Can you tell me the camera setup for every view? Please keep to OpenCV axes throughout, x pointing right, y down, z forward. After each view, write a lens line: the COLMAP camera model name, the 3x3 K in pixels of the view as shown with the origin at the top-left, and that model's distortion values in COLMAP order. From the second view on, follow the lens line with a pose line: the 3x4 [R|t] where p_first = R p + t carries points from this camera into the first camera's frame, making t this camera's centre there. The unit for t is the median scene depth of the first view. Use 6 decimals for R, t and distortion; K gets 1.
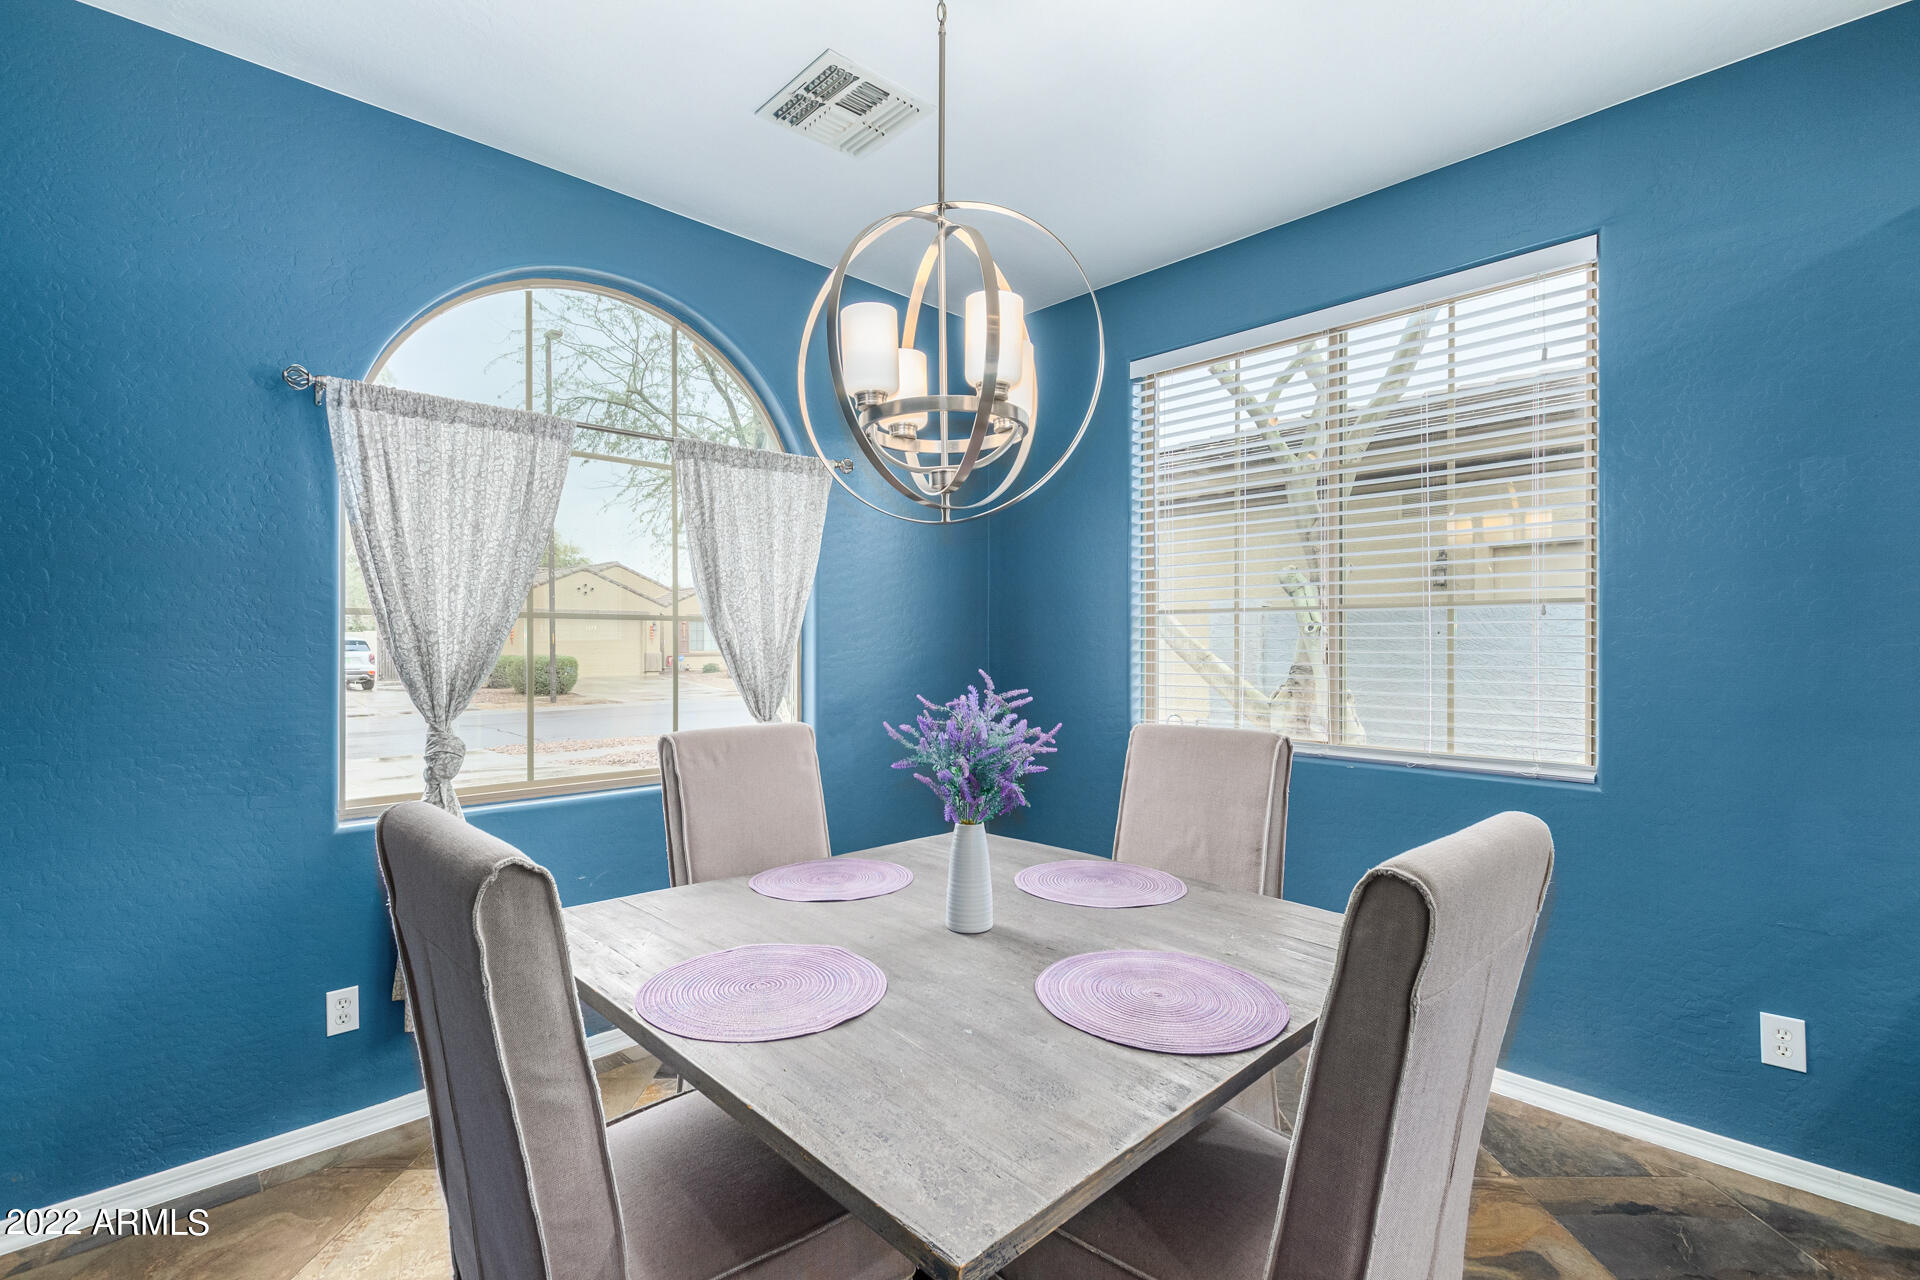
lens RADIAL K [[849.4, 0, 953.0], [0, 849.4, 645.4], [0, 0, 1]] dist [0.008228, 0.000050]
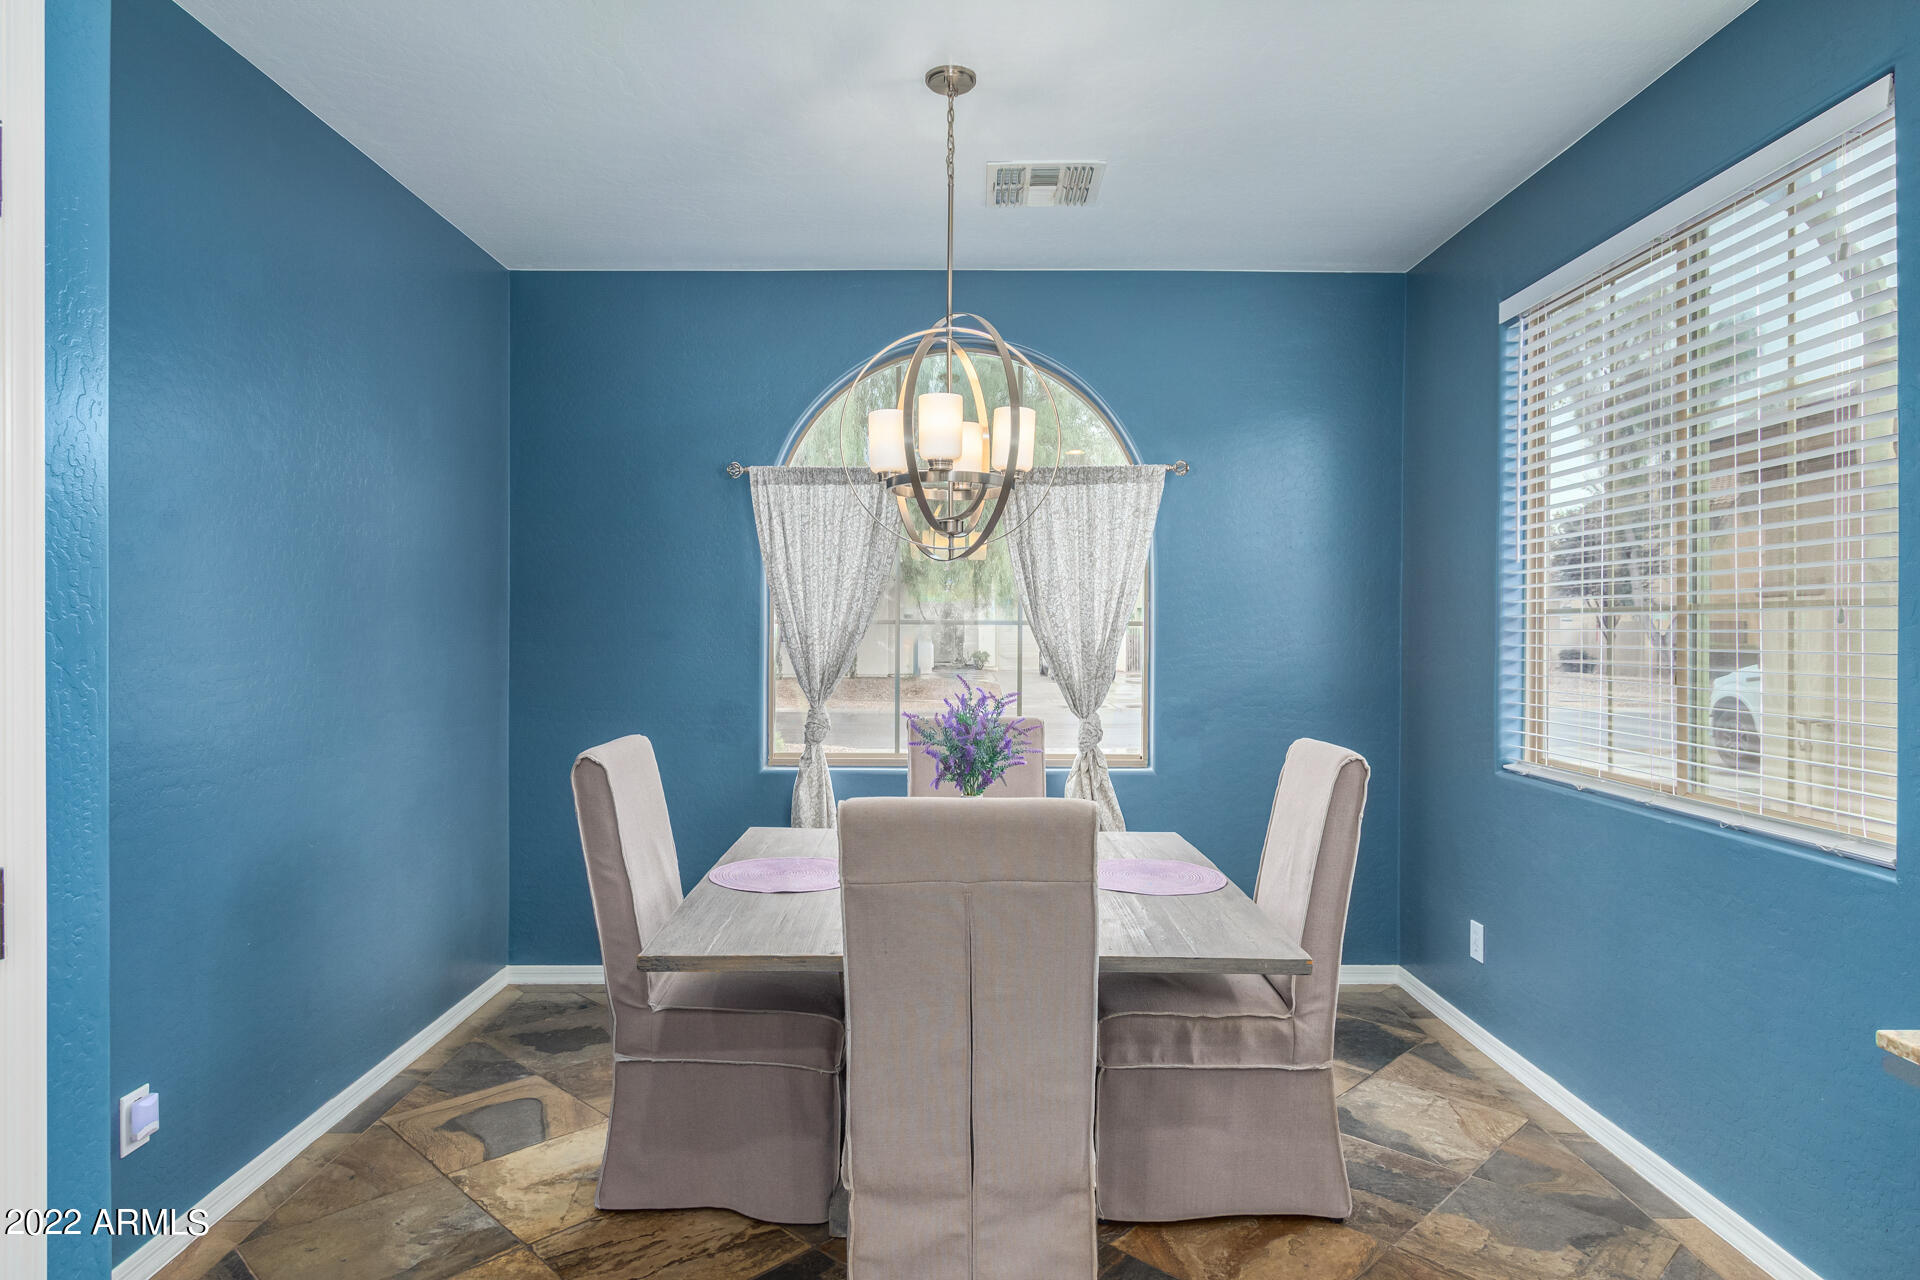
lens RADIAL K [[1060.0, 0, 960.0], [0, 1060.0, 640.0], [0, 0, 1]] dist [0.002857, 0.000743]
pose [[0.745579, 0.009251, -0.666353, 0.733313], [-0.006543, 0.999957, 0.006561, -0.023607], [0.666385, -0.000532, 0.745607, -0.133354]]
